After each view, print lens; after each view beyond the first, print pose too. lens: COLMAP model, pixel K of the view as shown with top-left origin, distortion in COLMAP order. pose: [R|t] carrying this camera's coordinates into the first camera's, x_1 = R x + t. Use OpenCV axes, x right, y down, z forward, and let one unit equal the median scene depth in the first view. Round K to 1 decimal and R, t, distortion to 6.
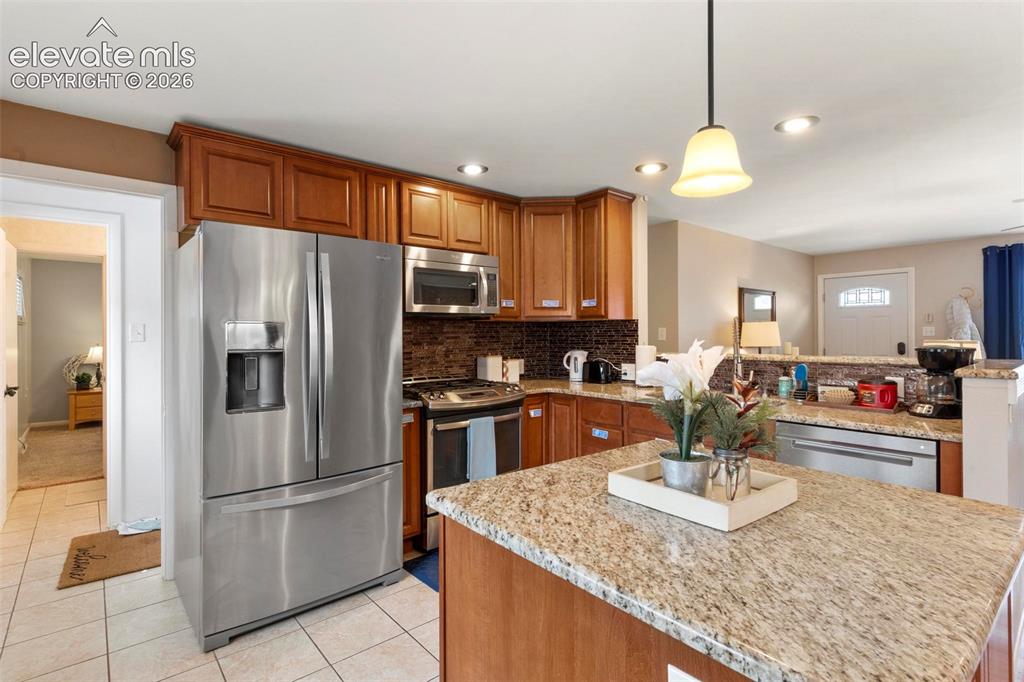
lens RADIAL K [[495.4, 0, 518.8], [0, 495.4, 334.6], [0, 0, 1]] dist [0.000859, -0.000495]
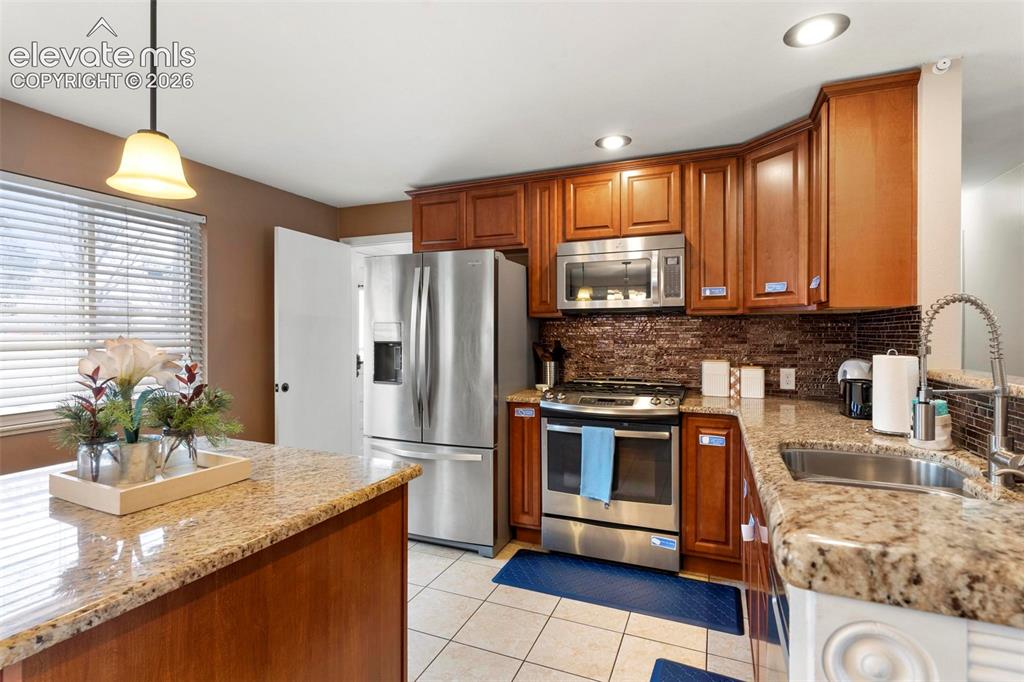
lens RADIAL K [[495.4, 0, 516.7], [0, 495.4, 340.0], [0, 0, 1]] dist [0.000859, -0.000495]
pose [[0.451856, 0.021581, -0.891830, 0.595152], [-0.001509, 0.999724, 0.023428, -0.007102], [0.892090, -0.009240, 0.451764, 0.443900]]
